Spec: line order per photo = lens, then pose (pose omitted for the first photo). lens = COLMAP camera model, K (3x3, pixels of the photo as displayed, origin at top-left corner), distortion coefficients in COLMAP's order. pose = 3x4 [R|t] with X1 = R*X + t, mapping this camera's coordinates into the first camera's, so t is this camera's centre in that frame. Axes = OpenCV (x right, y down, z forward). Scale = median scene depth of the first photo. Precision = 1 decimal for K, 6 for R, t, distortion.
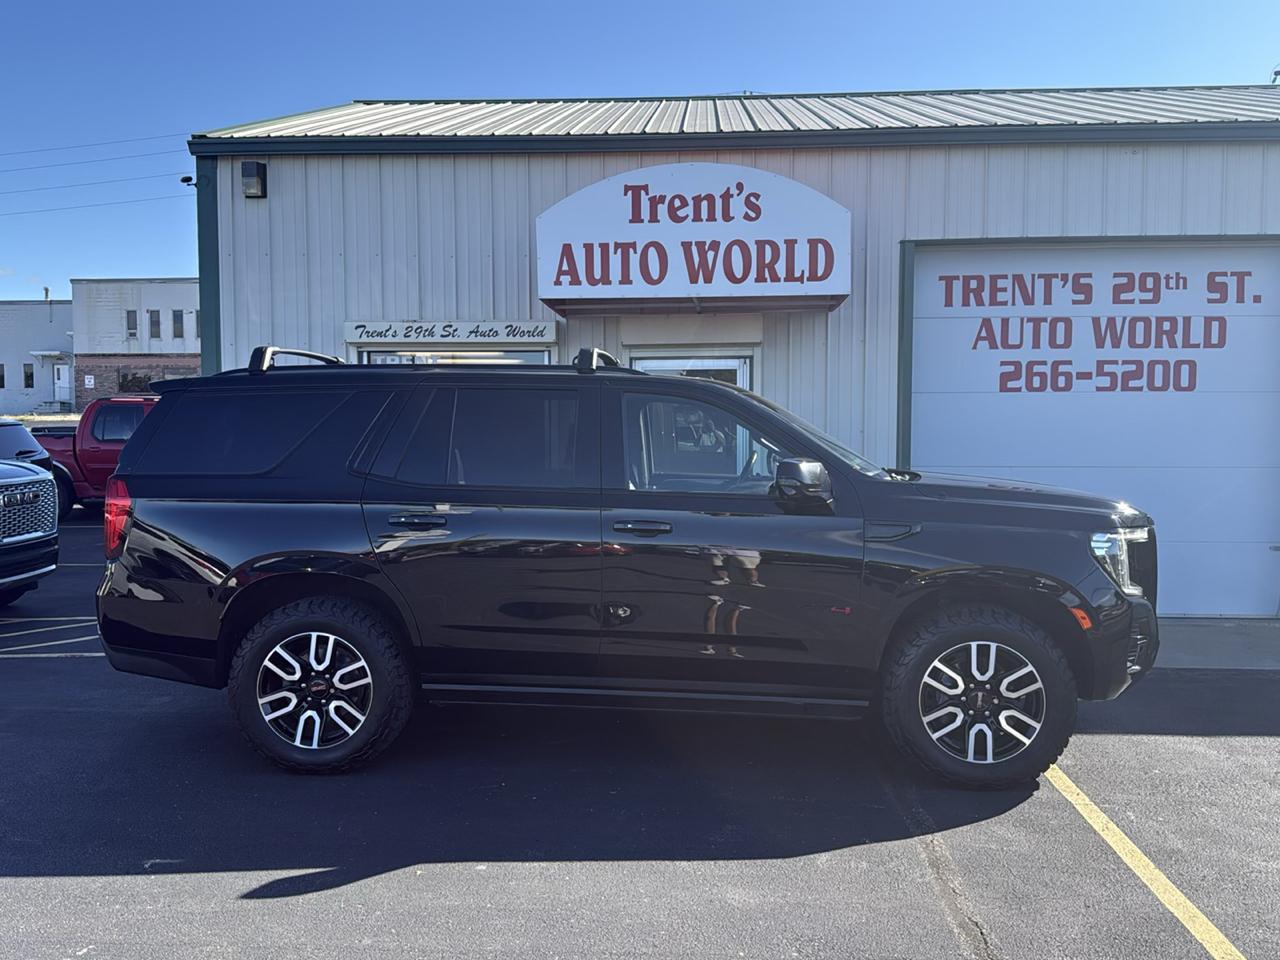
lens RADIAL K [[1146.5, 0, 640.5], [0, 1146.5, 481.7], [0, 0, 1]] dist [0.182310, -0.352389]
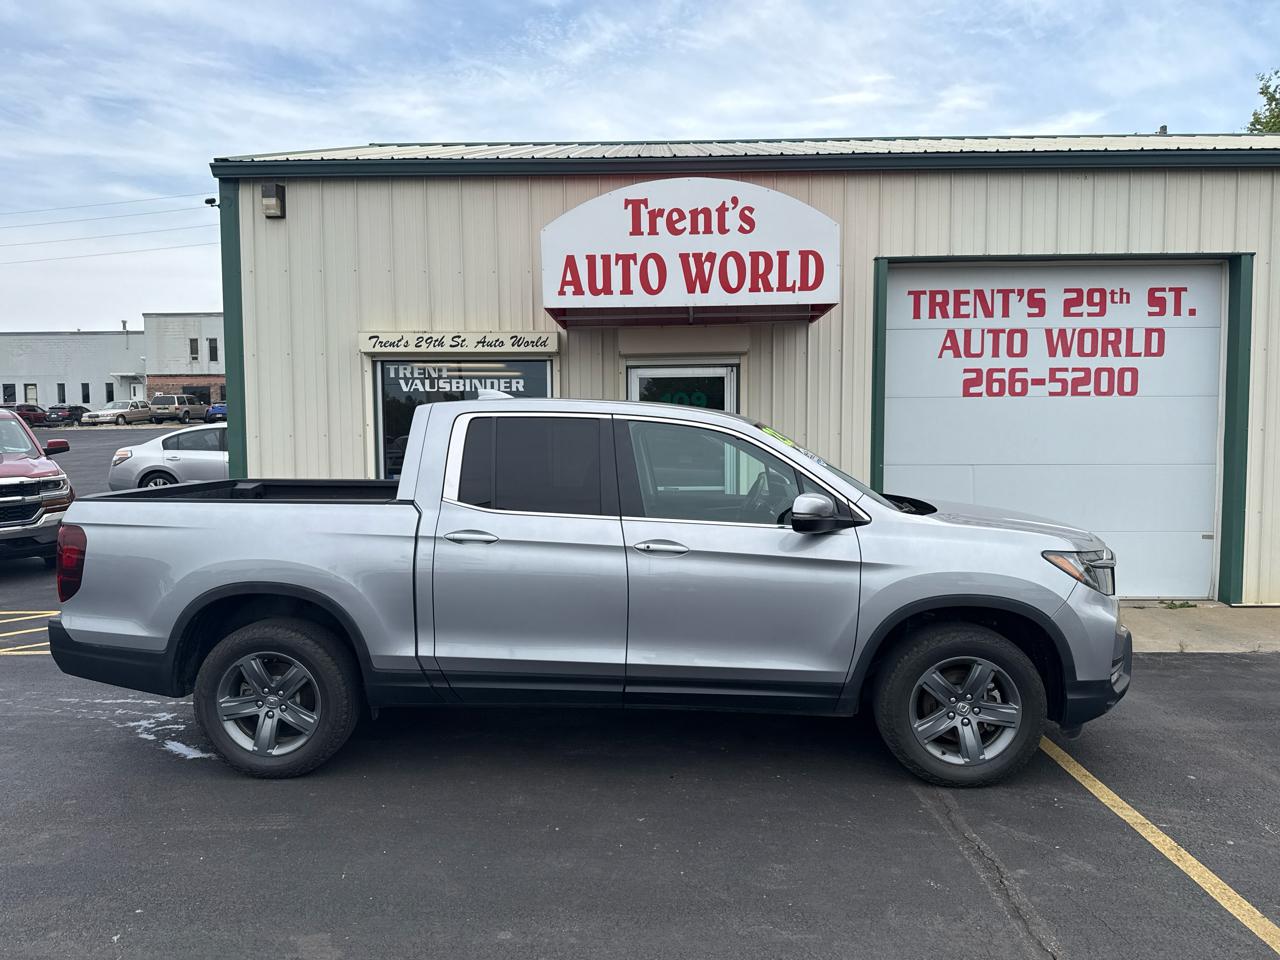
lens RADIAL K [[901.0, 0, 640.6], [0, 901.0, 487.2], [0, 0, 1]] dist [0.143798, -0.269415]
pose [[0.999377, -0.006732, 0.034635, -0.026169], [0.006299, 0.999901, 0.012602, -0.004716], [-0.034716, -0.012376, 0.999321, 0.149423]]
